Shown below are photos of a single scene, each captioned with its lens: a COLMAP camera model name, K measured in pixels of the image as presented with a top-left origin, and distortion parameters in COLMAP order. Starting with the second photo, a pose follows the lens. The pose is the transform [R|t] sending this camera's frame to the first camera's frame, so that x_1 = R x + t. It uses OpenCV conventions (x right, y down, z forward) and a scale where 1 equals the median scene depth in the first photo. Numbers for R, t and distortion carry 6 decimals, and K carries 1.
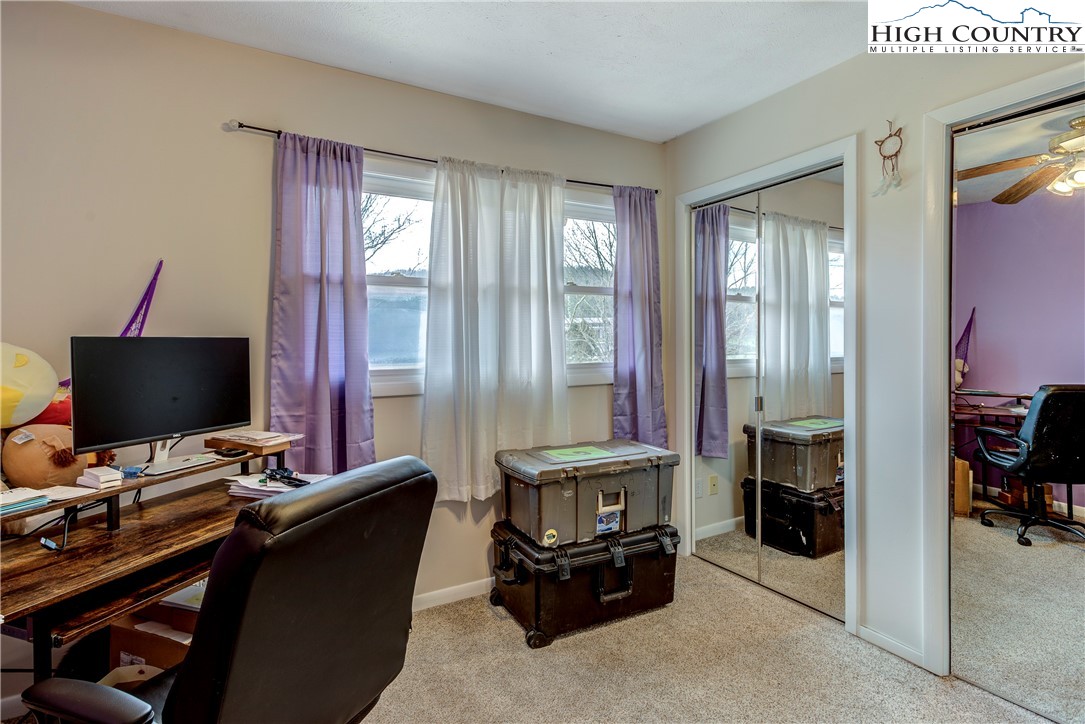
lens RADIAL K [[538.4, 0, 544.1], [0, 538.4, 352.8], [0, 0, 1]] dist [-0.005127, 0.001081]
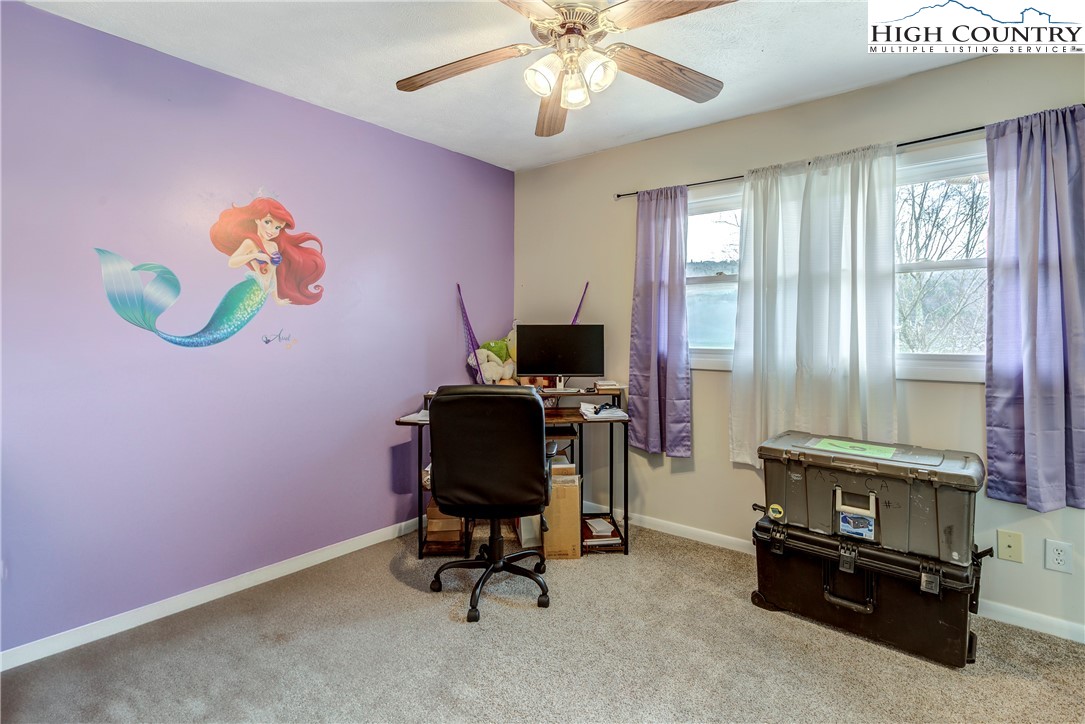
lens RADIAL K [[538.4, 0, 539.4], [0, 538.4, 335.4], [0, 0, 1]] dist [-0.005127, 0.001081]
pose [[0.363883, 0.019197, -0.931247, 0.771988], [-0.019190, 0.999730, 0.013111, -0.010860], [0.931247, 0.013099, 0.364153, 0.159683]]
